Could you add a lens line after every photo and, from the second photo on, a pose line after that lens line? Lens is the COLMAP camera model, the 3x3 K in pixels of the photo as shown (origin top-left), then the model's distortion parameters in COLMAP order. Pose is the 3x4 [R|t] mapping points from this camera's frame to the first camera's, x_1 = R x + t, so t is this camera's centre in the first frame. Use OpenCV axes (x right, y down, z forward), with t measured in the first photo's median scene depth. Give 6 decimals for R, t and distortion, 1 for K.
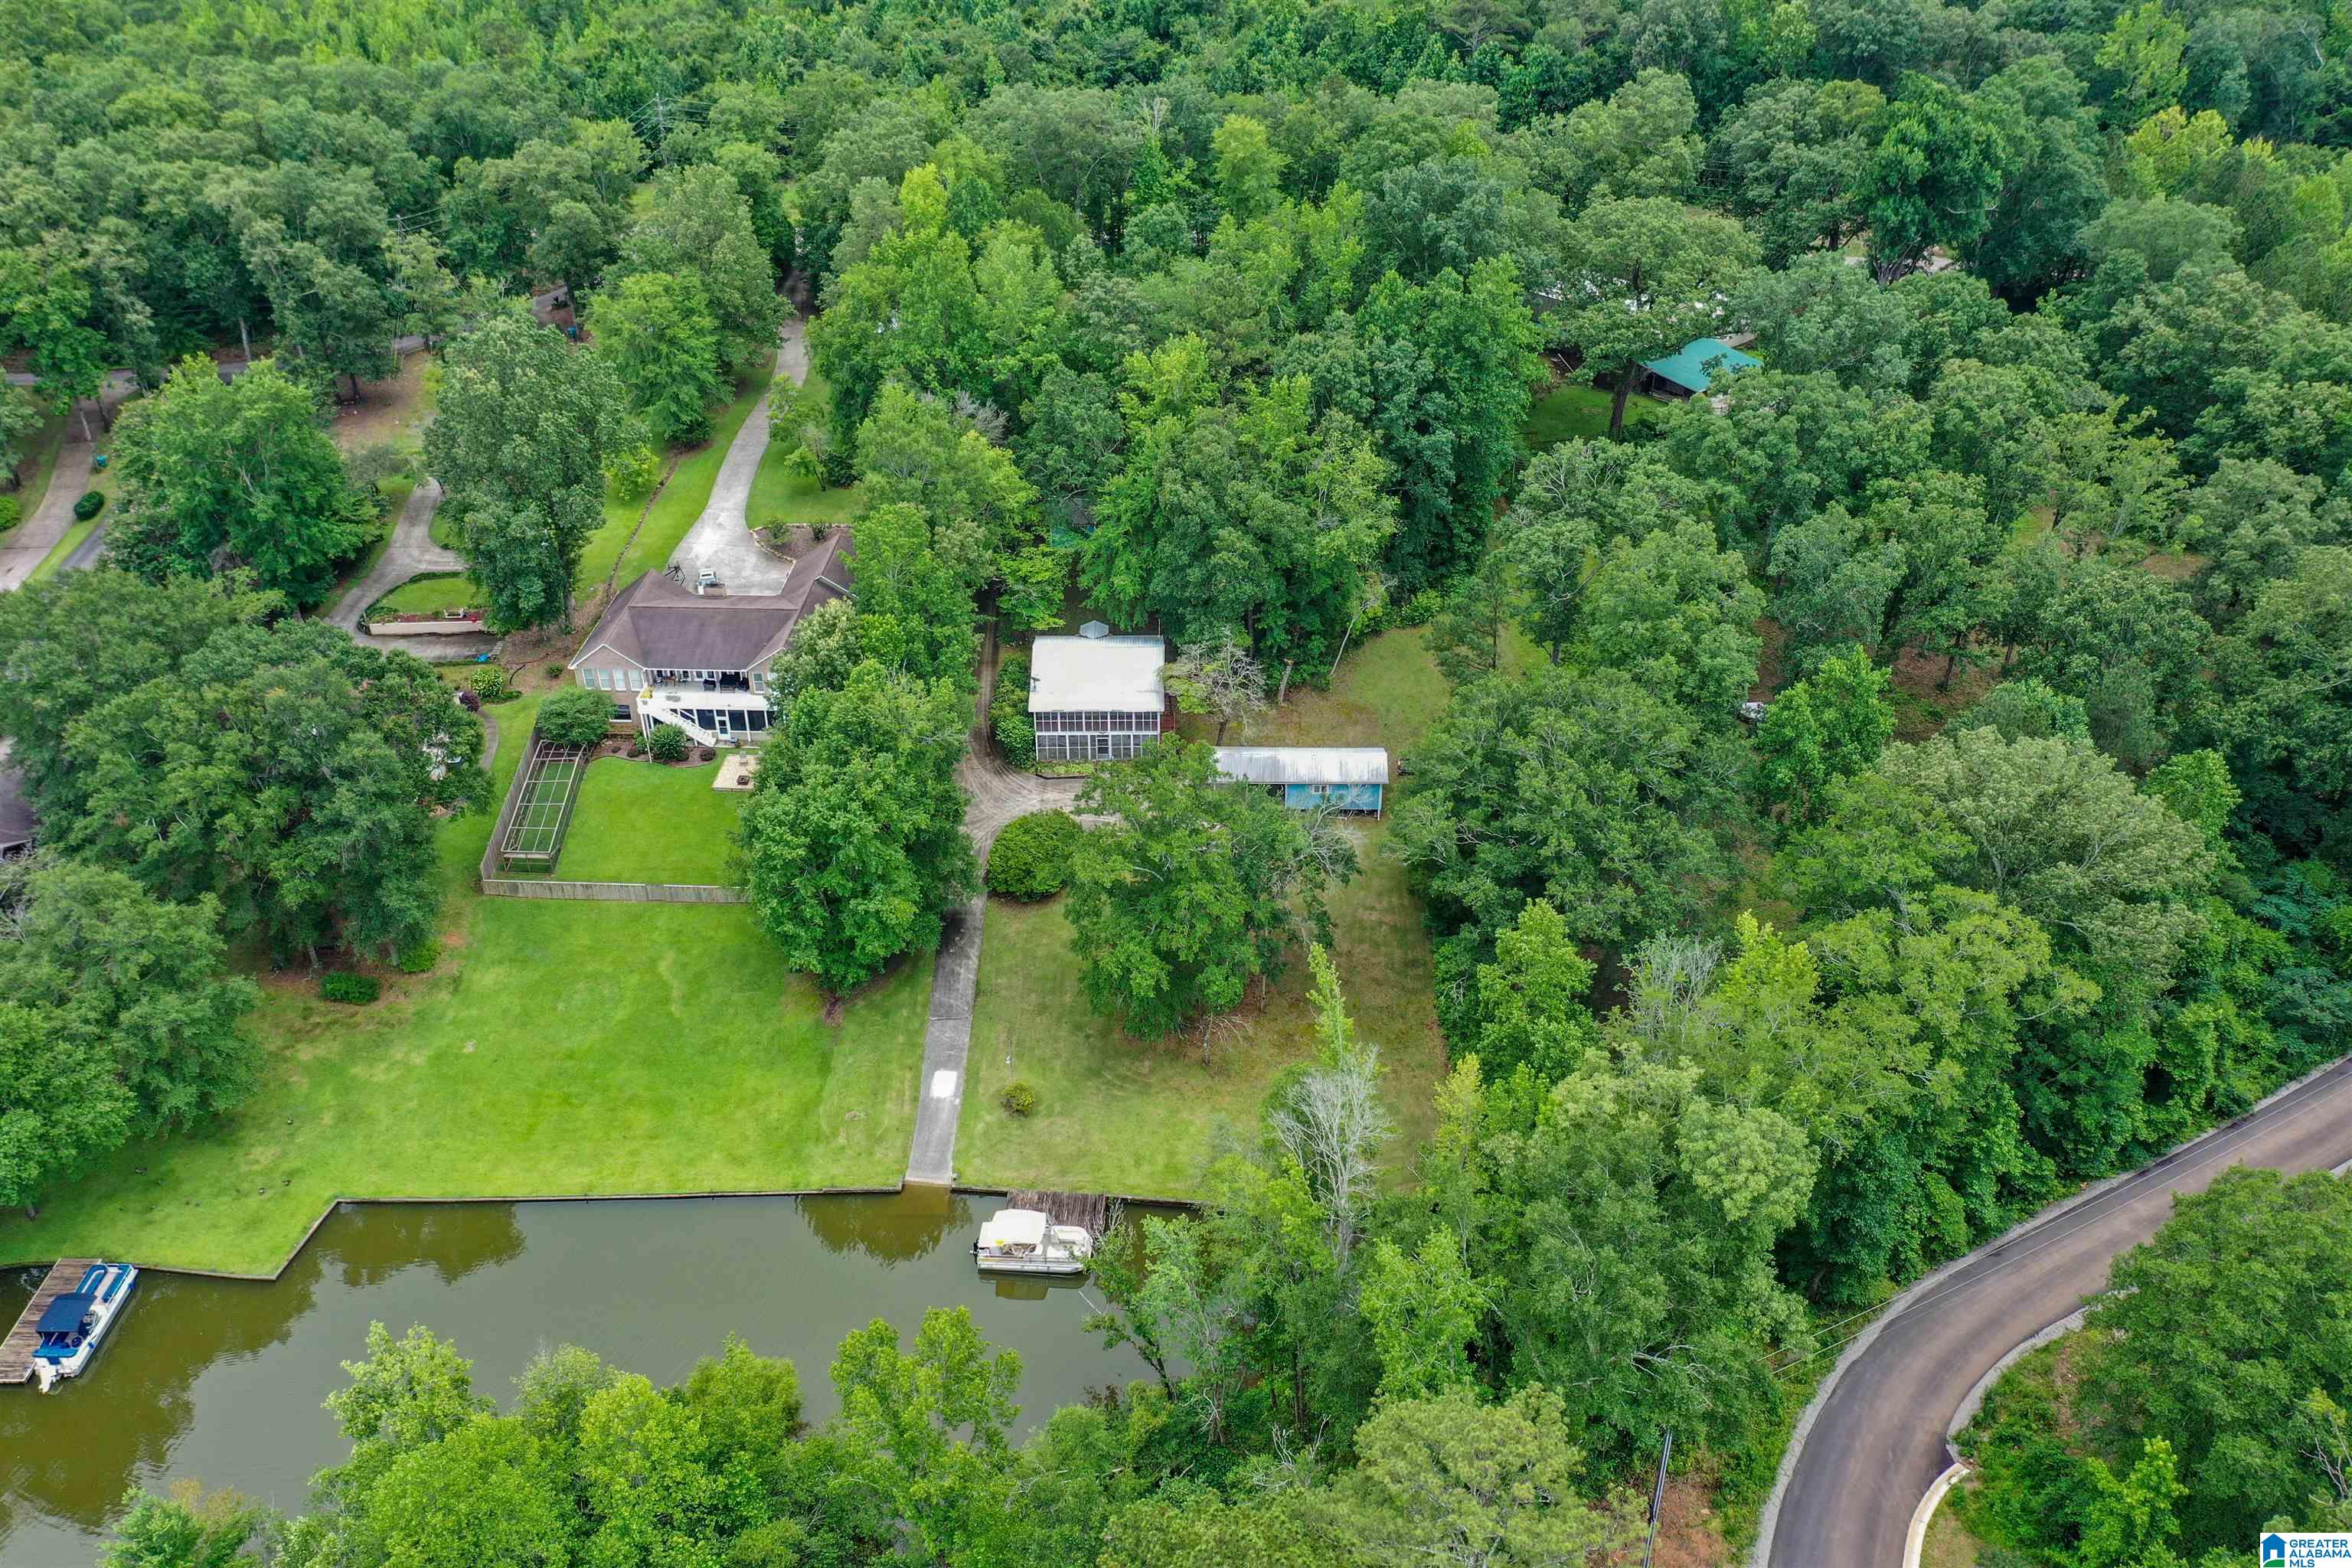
lens RADIAL K [[1848.2, 0, 1166.6], [0, 1848.2, 783.7], [0, 0, 1]] dist [0.014974, -0.011842]
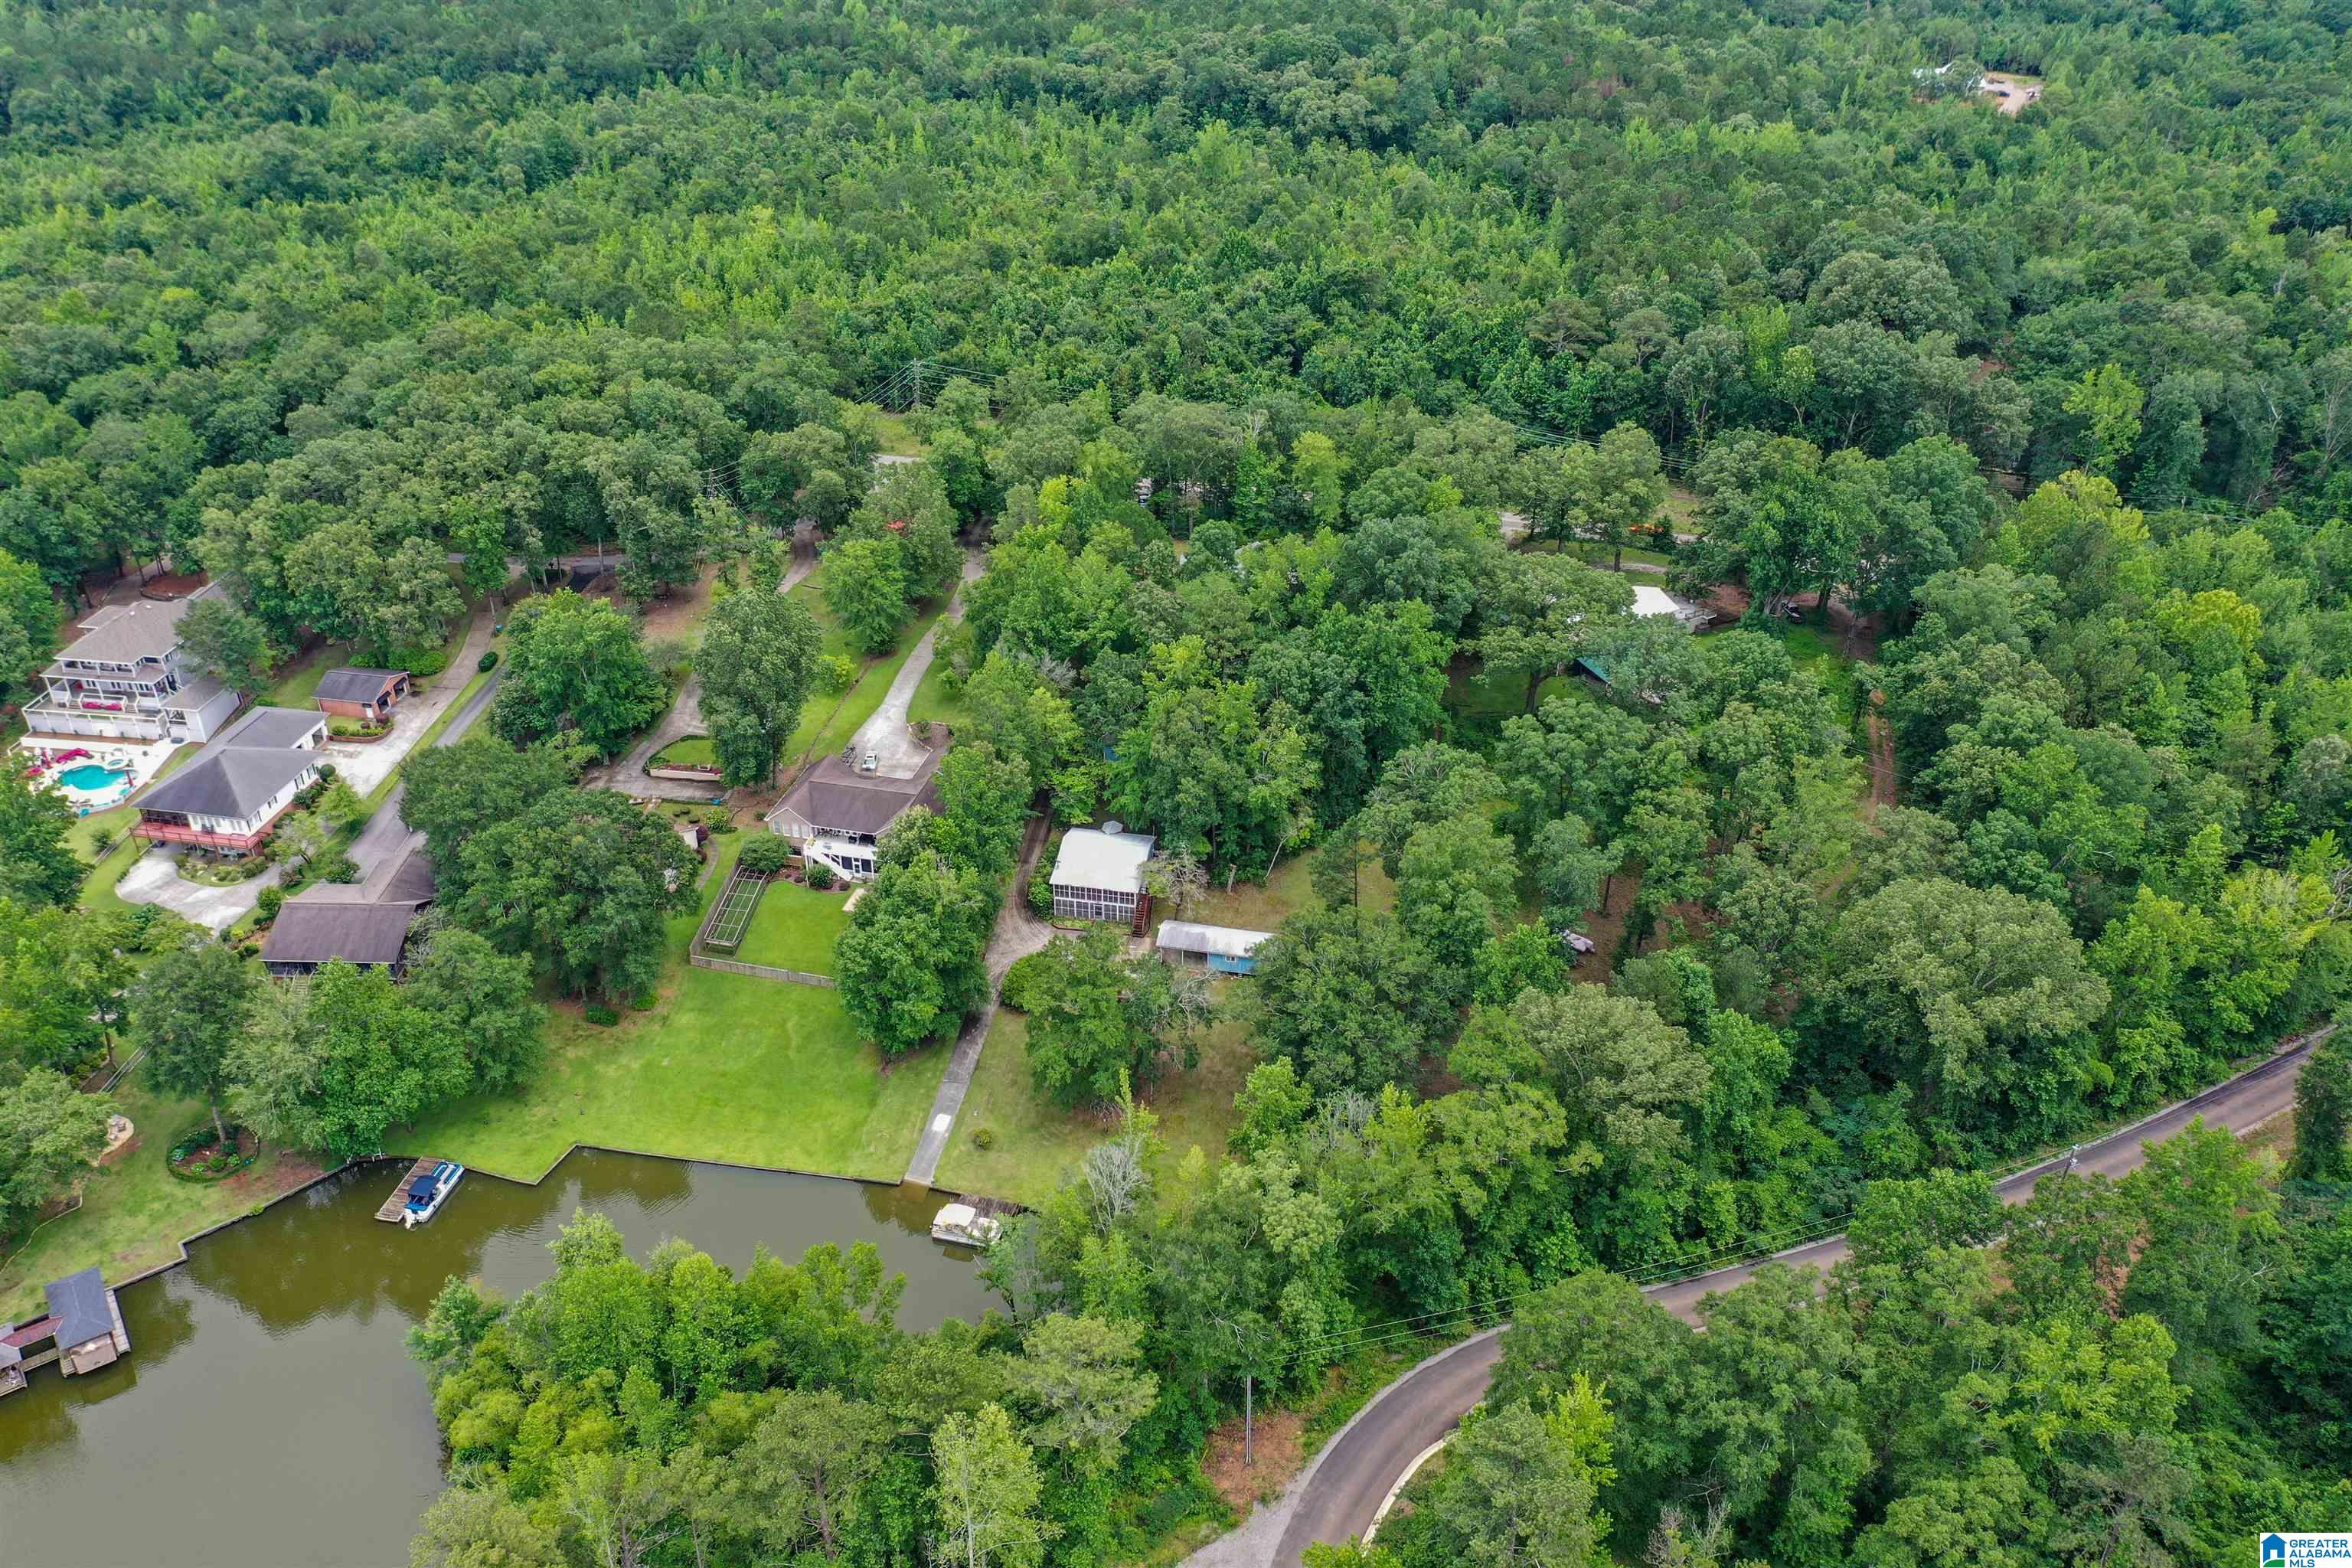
lens RADIAL K [[1848.2, 0, 1167.3], [0, 1848.2, 786.0], [0, 0, 1]] dist [0.014974, -0.011842]
pose [[0.981718, 0.103714, -0.159603, 0.249704], [-0.108210, 0.993932, -0.019717, -0.097930], [0.156589, 0.036627, 0.986984, -0.467151]]
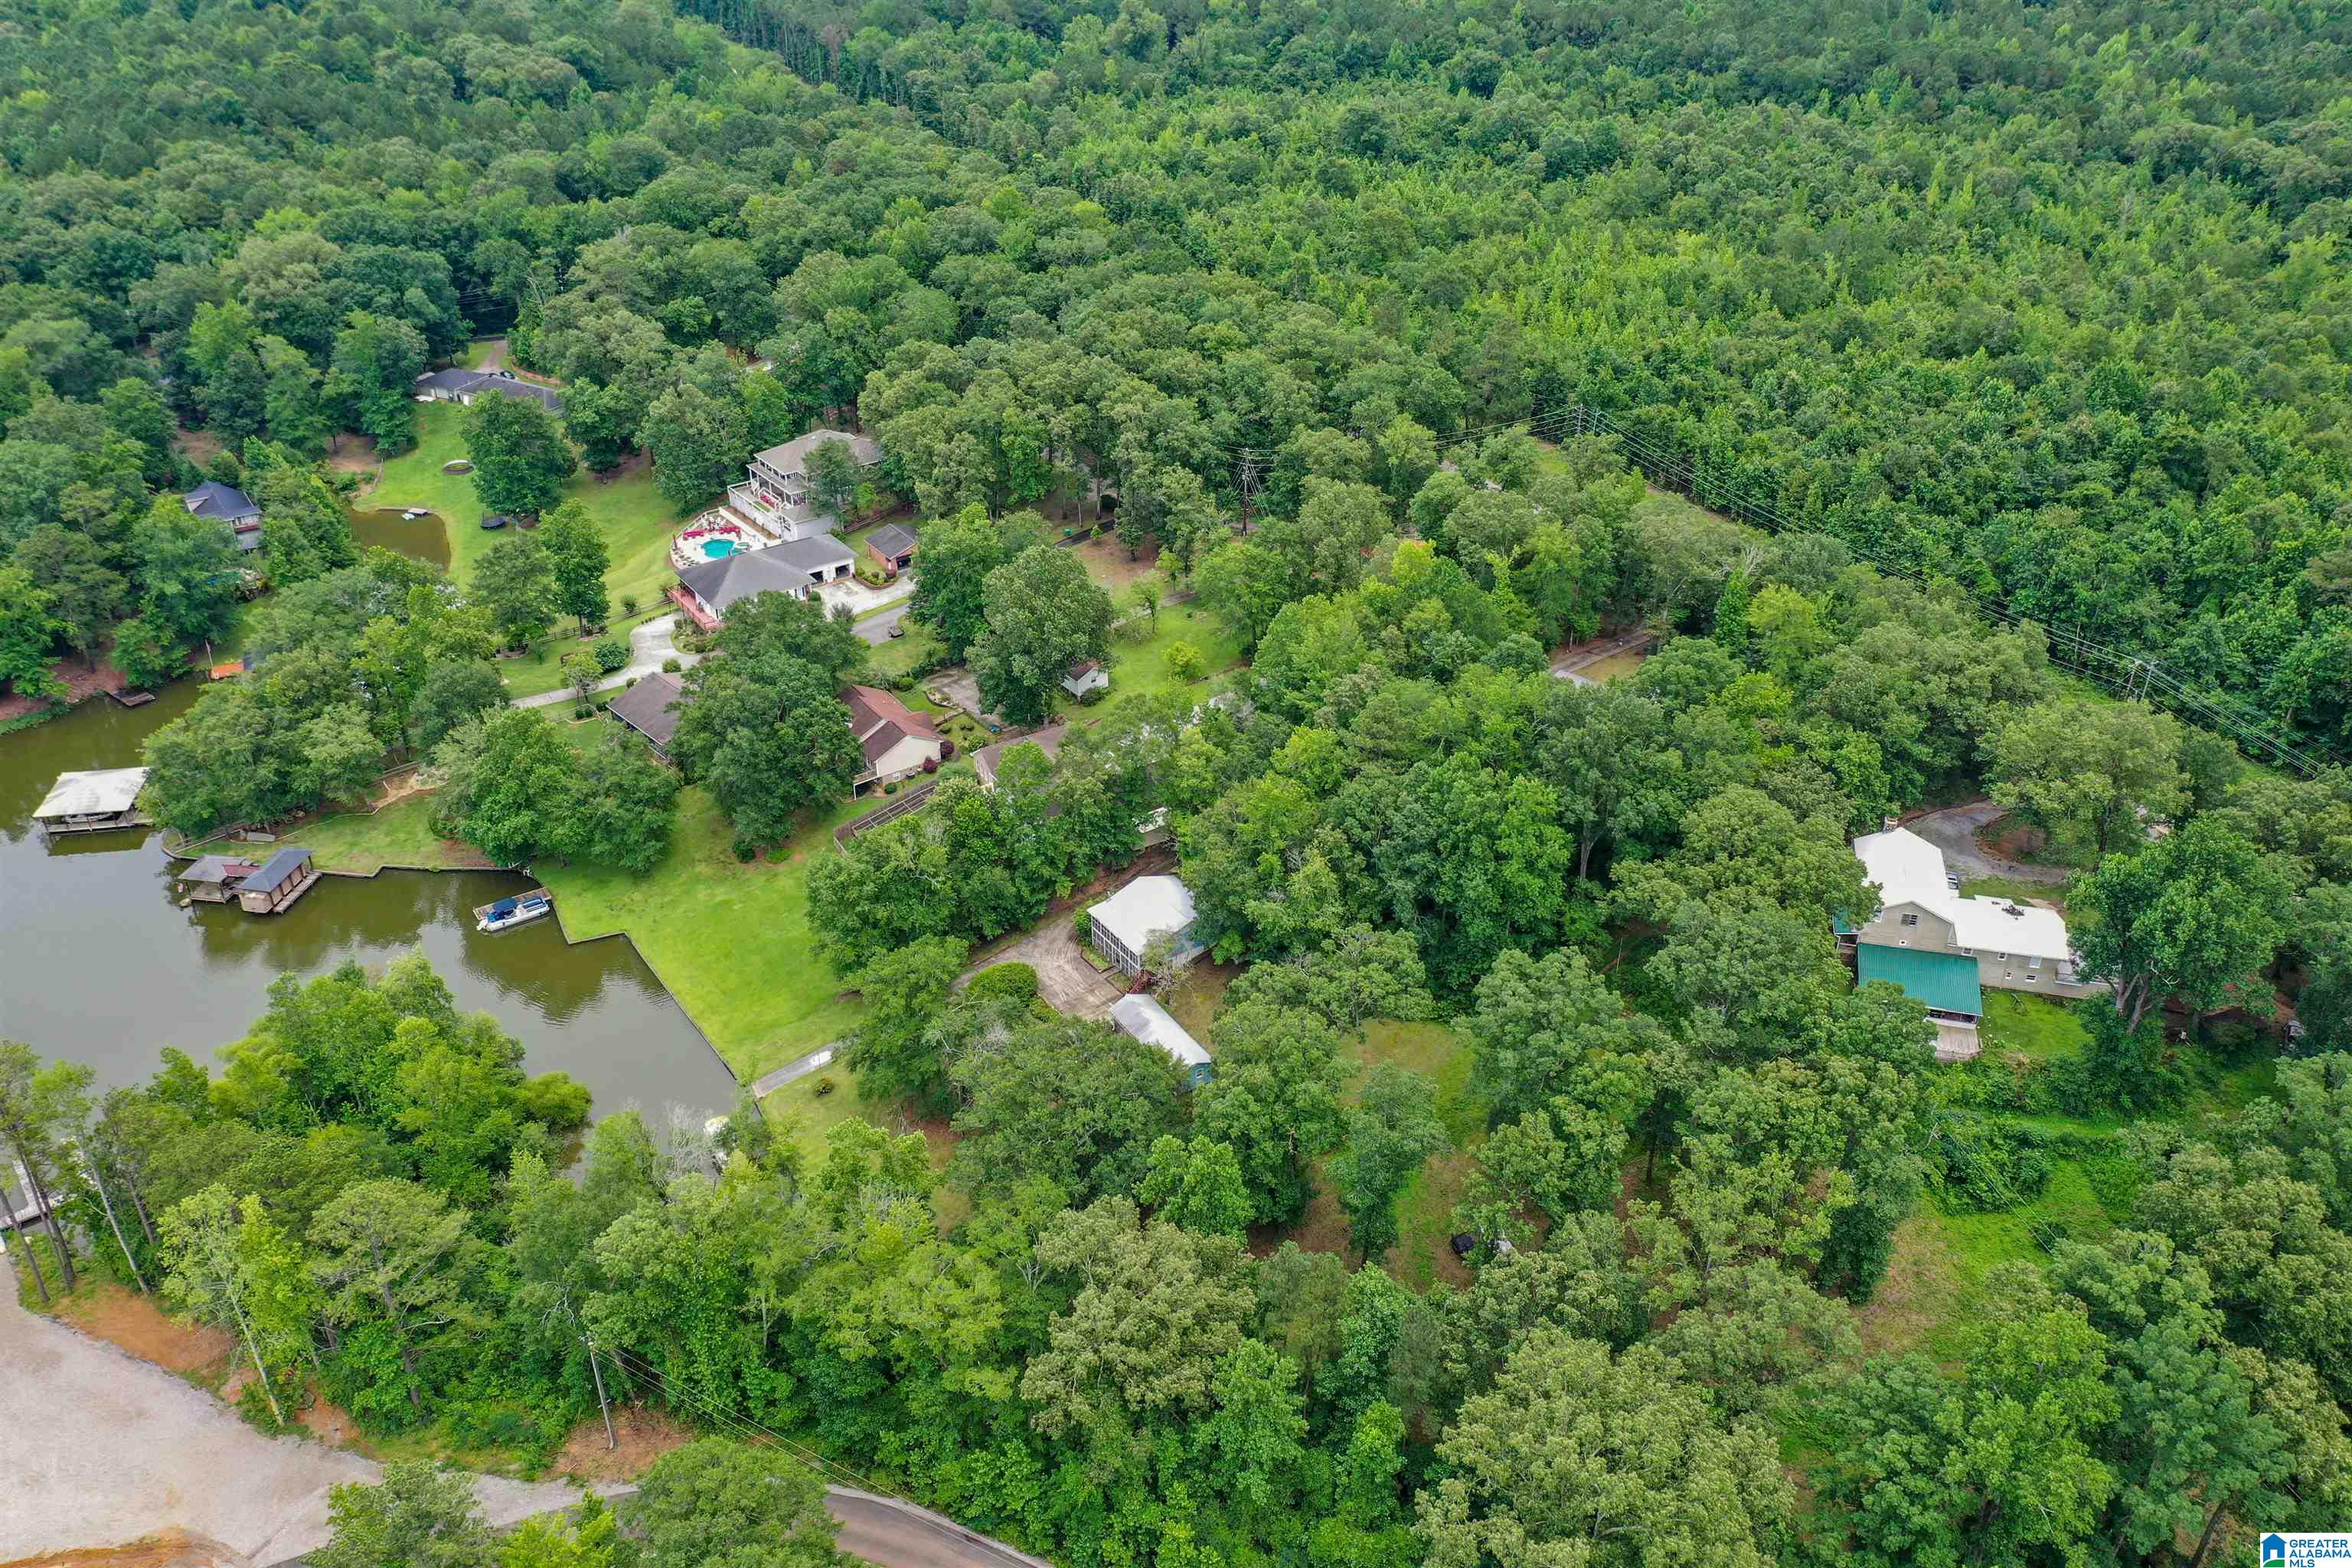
lens RADIAL K [[1848.2, 0, 1183.8], [0, 1848.2, 790.8], [0, 0, 1]] dist [0.014974, -0.011842]
pose [[0.547444, 0.427979, -0.719124, 0.960839], [-0.447333, 0.875912, 0.180751, -0.413976], [0.707247, 0.222737, 0.670962, 0.063549]]
